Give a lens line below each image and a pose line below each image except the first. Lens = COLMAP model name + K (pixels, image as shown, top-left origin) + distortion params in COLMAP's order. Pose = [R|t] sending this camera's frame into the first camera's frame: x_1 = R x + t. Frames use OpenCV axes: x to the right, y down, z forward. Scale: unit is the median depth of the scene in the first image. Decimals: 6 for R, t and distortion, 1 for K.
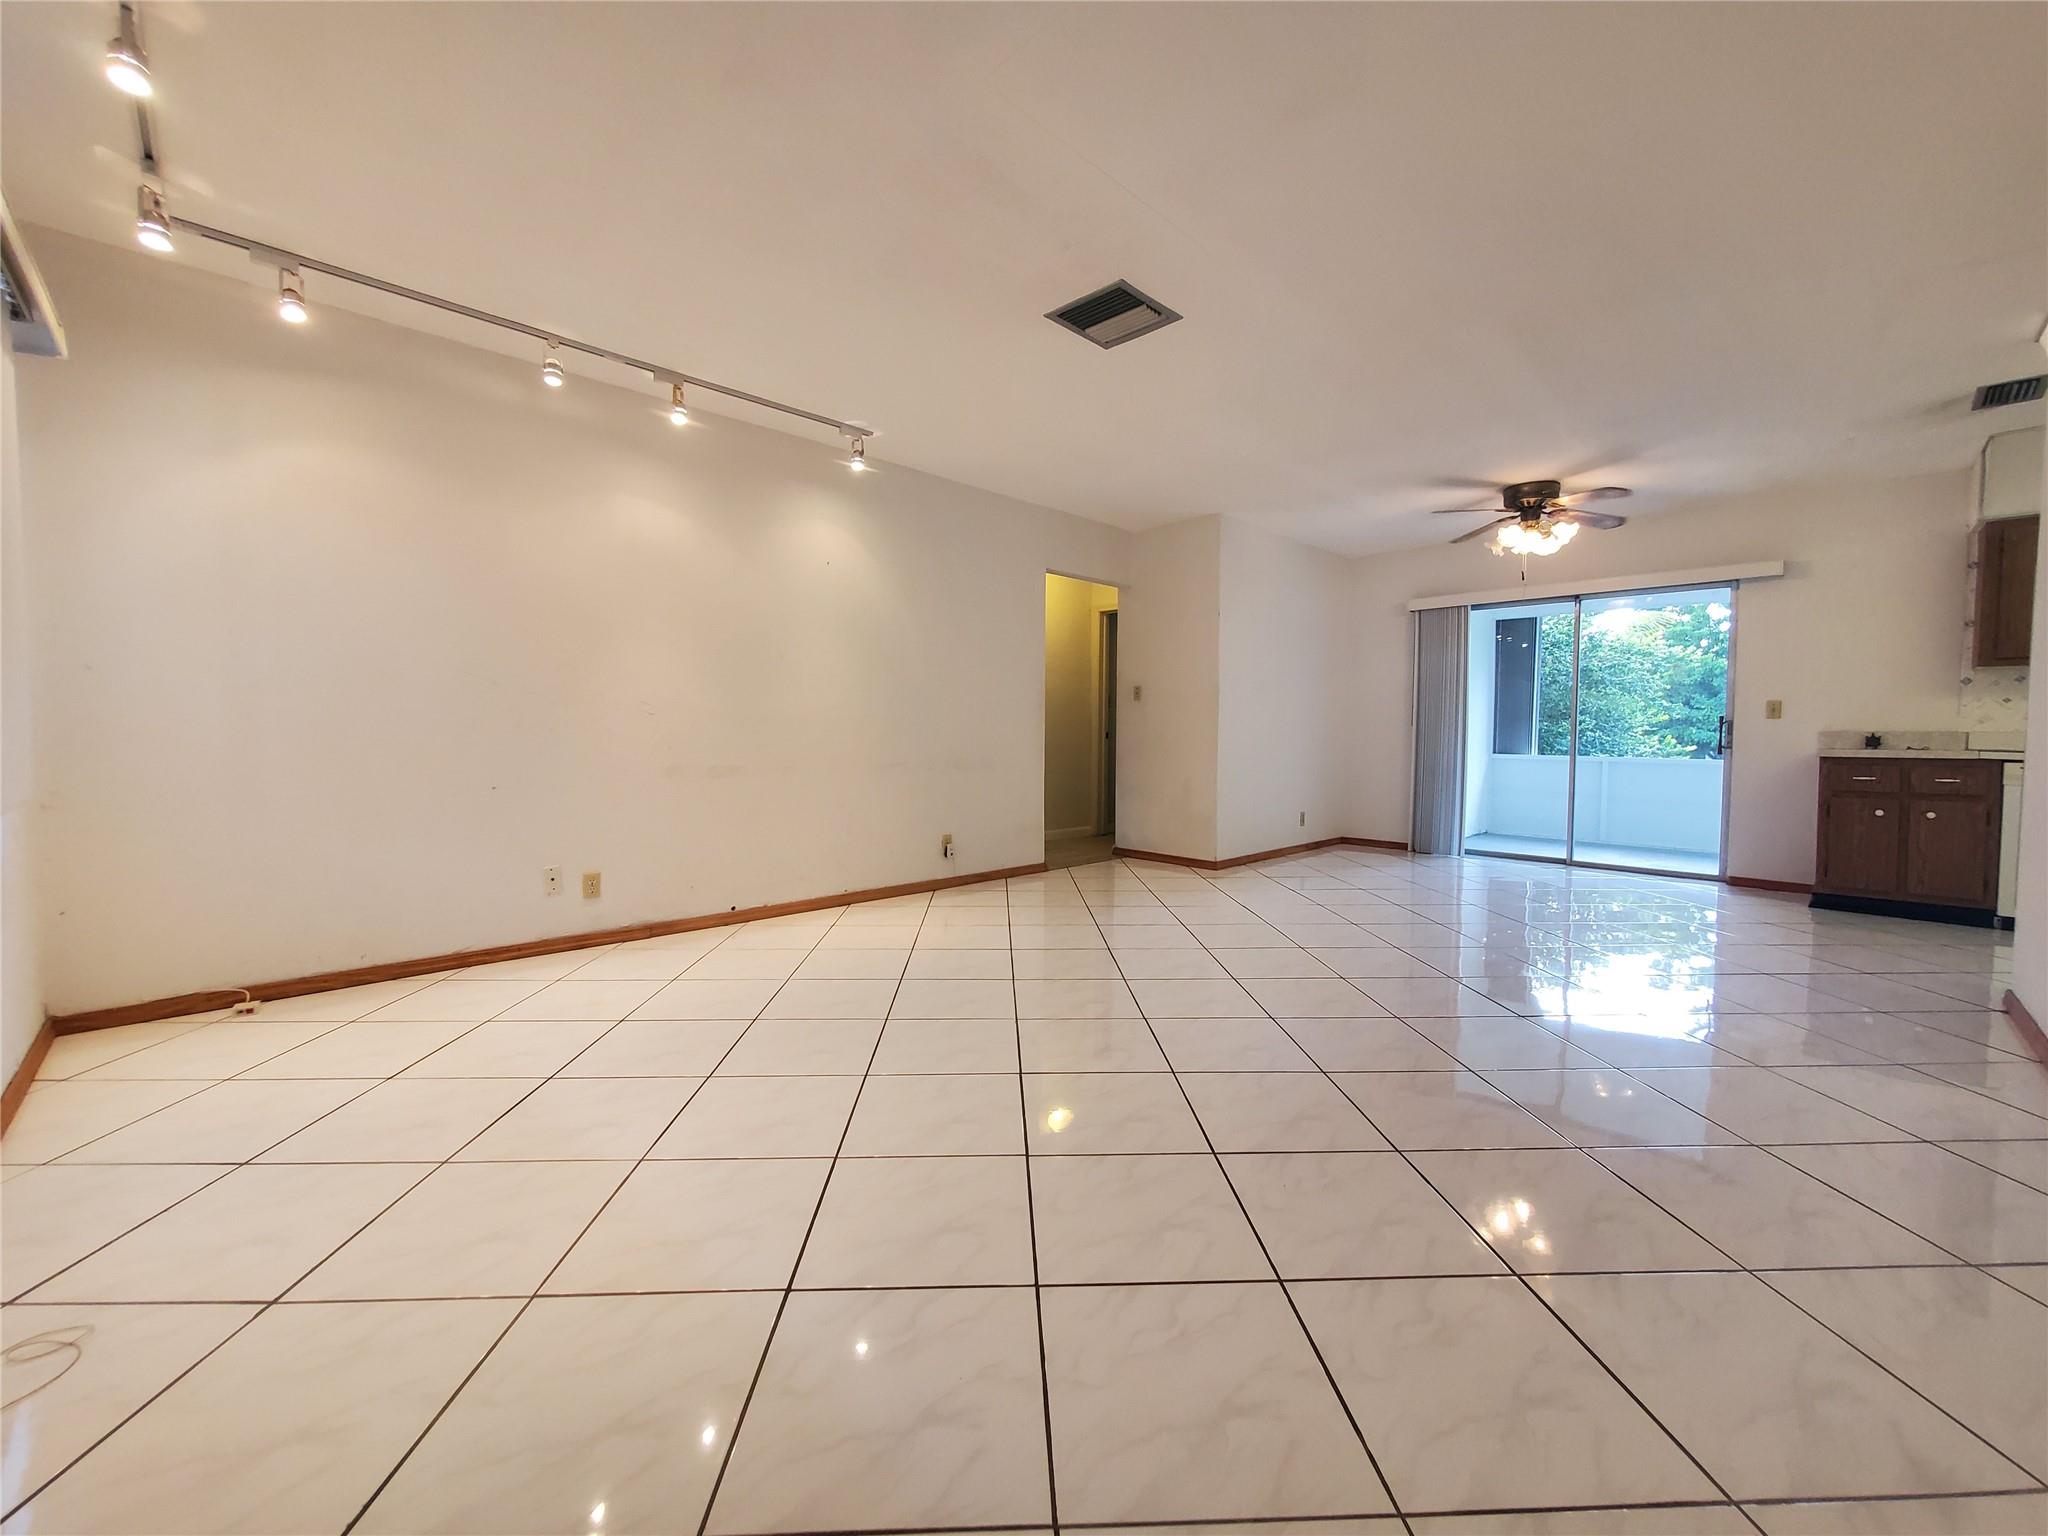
lens RADIAL K [[812.5, 0, 1026.1], [0, 812.5, 764.1], [0, 0, 1]] dist [-0.000289, 0.000097]
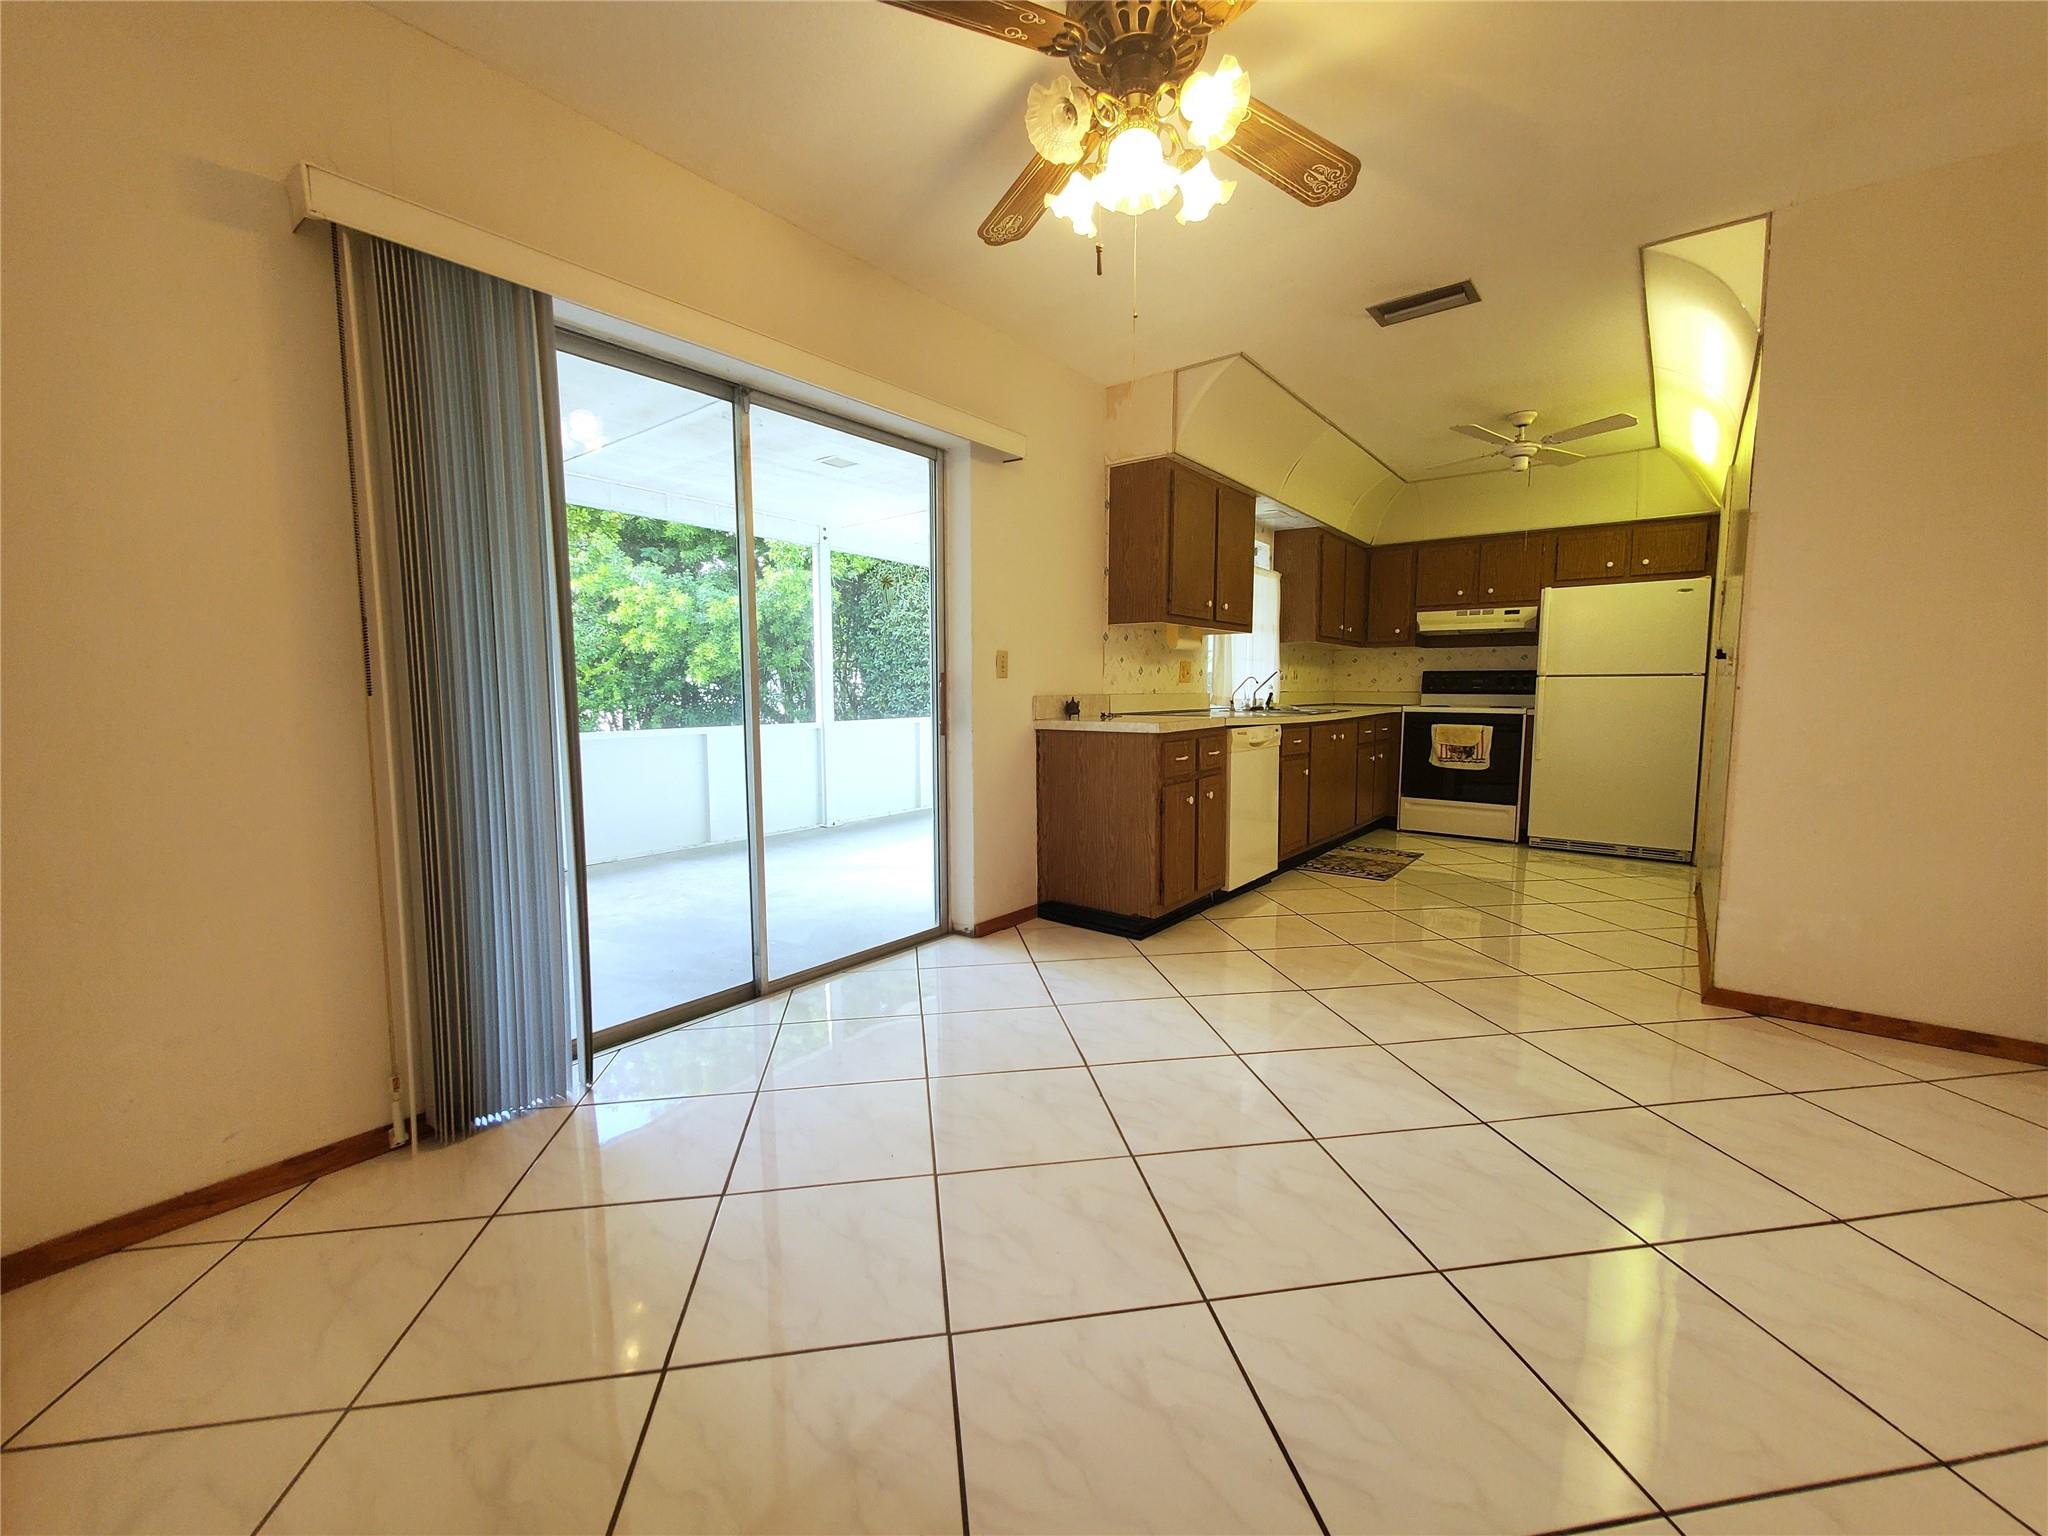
lens RADIAL K [[812.5, 0, 1016.4], [0, 812.5, 760.1], [0, 0, 1]] dist [-0.000289, 0.000097]
pose [[-0.119143, -0.093008, 0.988511, 0.275667], [0.046879, 0.993965, 0.099172, -0.060558], [-0.991770, 0.058156, -0.114064, 1.181393]]
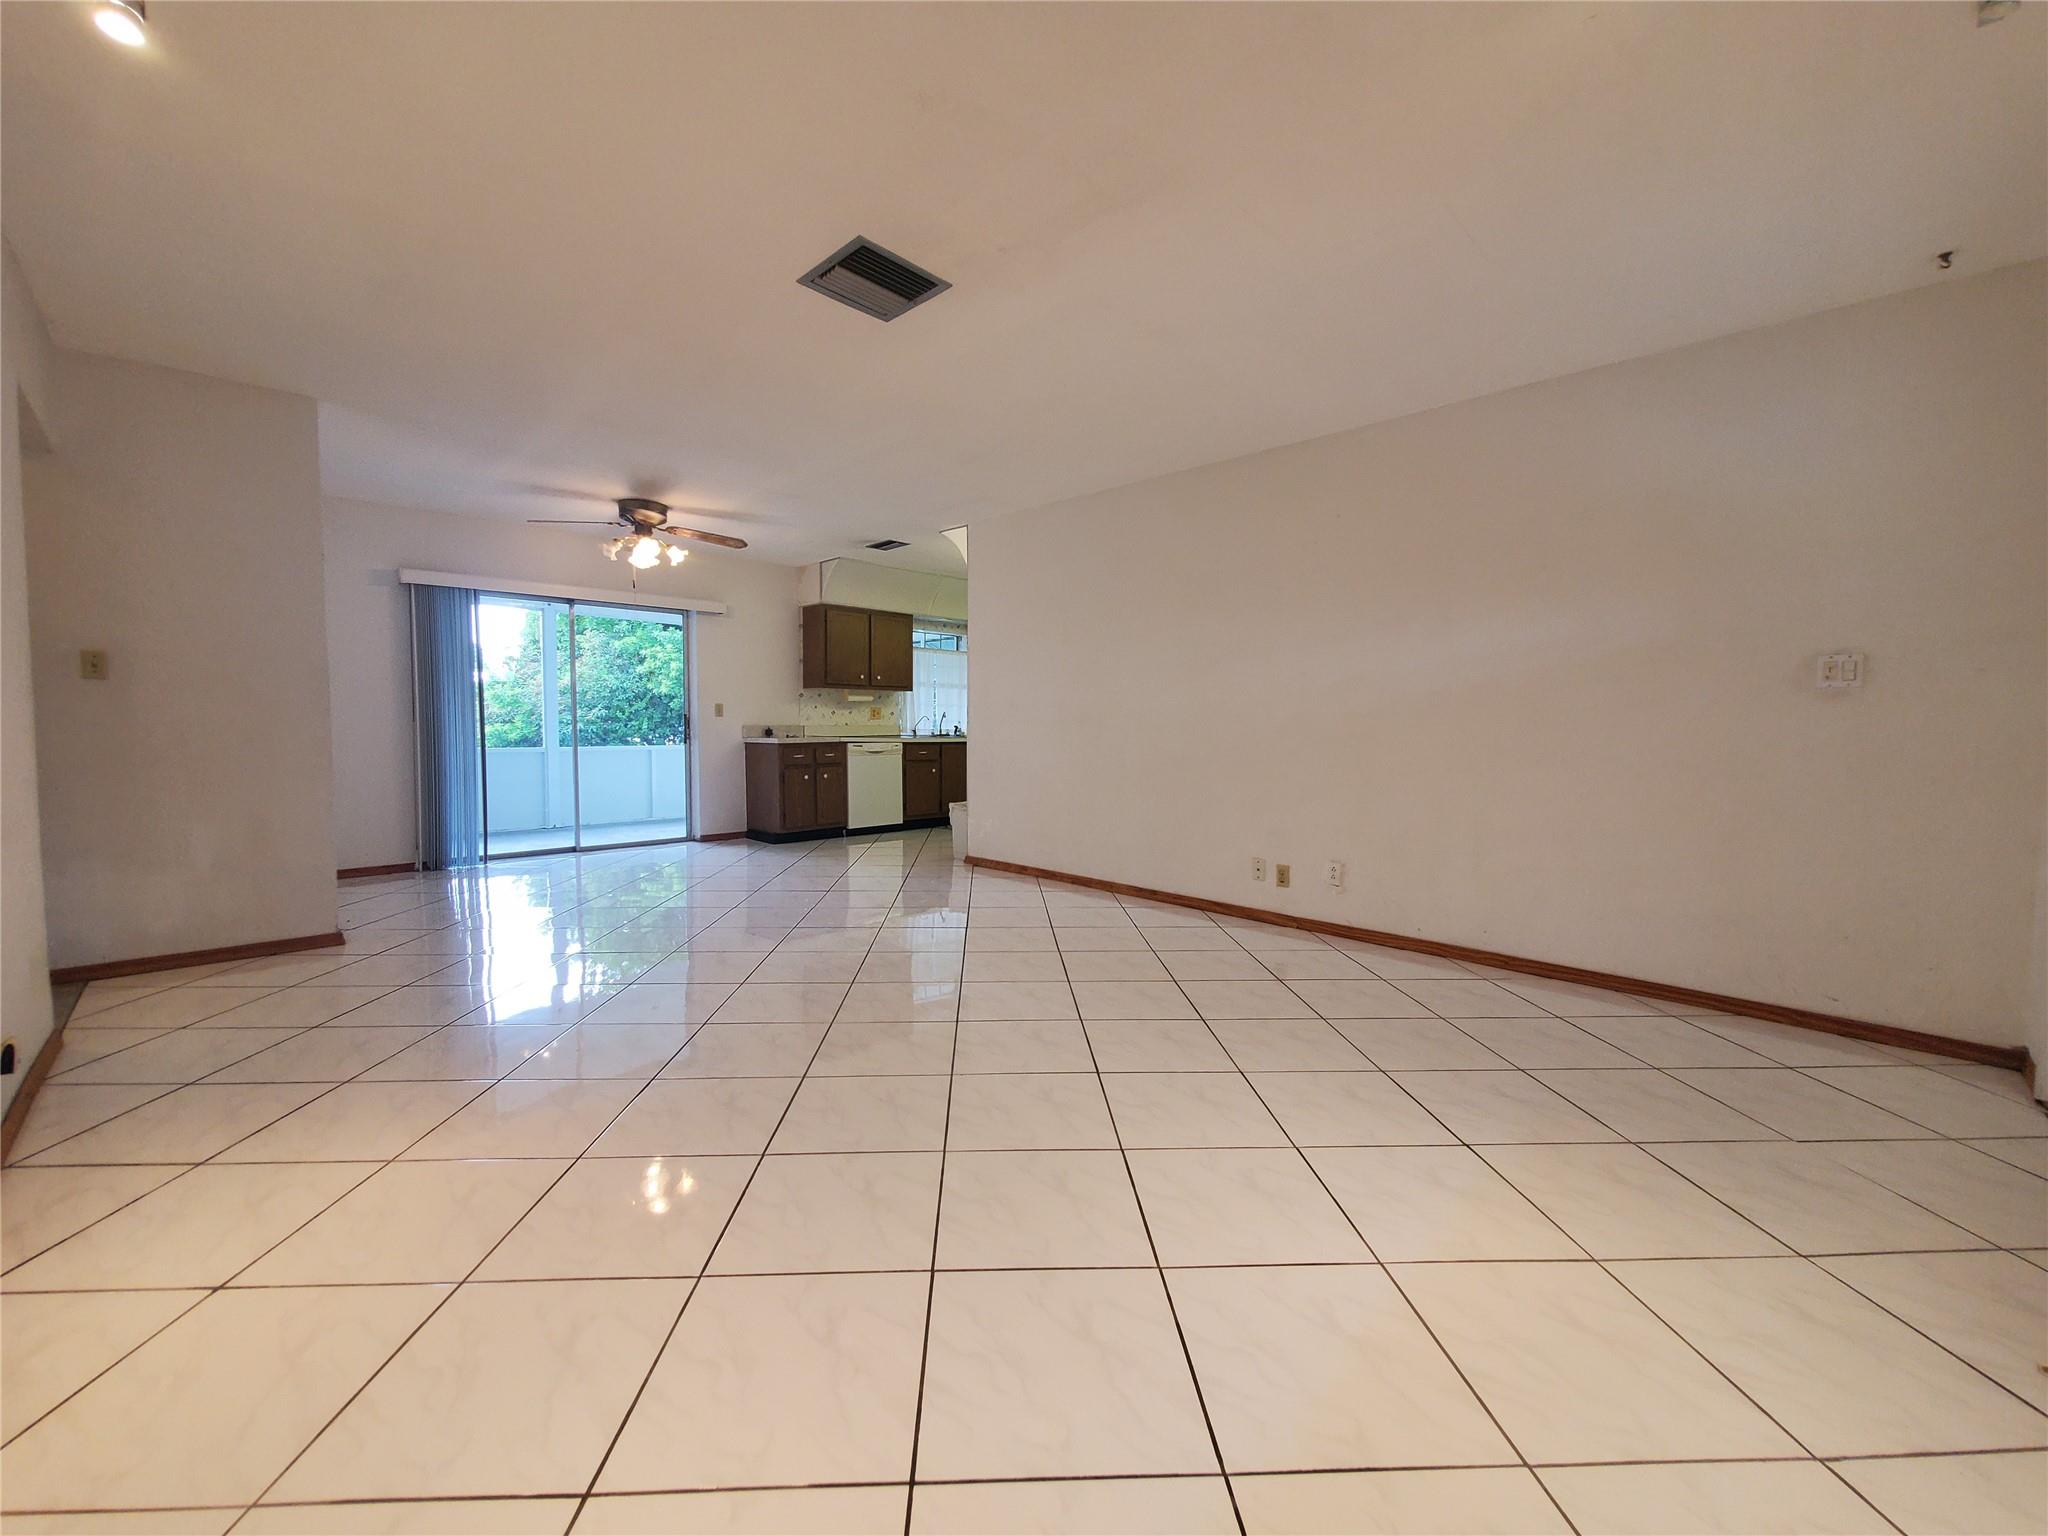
lens RADIAL K [[812.5, 0, 1021.8], [0, 812.5, 759.8], [0, 0, 1]] dist [-0.000289, 0.000097]
pose [[-0.003133, -0.052129, 0.998635, -0.517878], [0.039106, 0.997870, 0.052212, -0.038459], [-0.999230, 0.039216, -0.001088, 0.539723]]
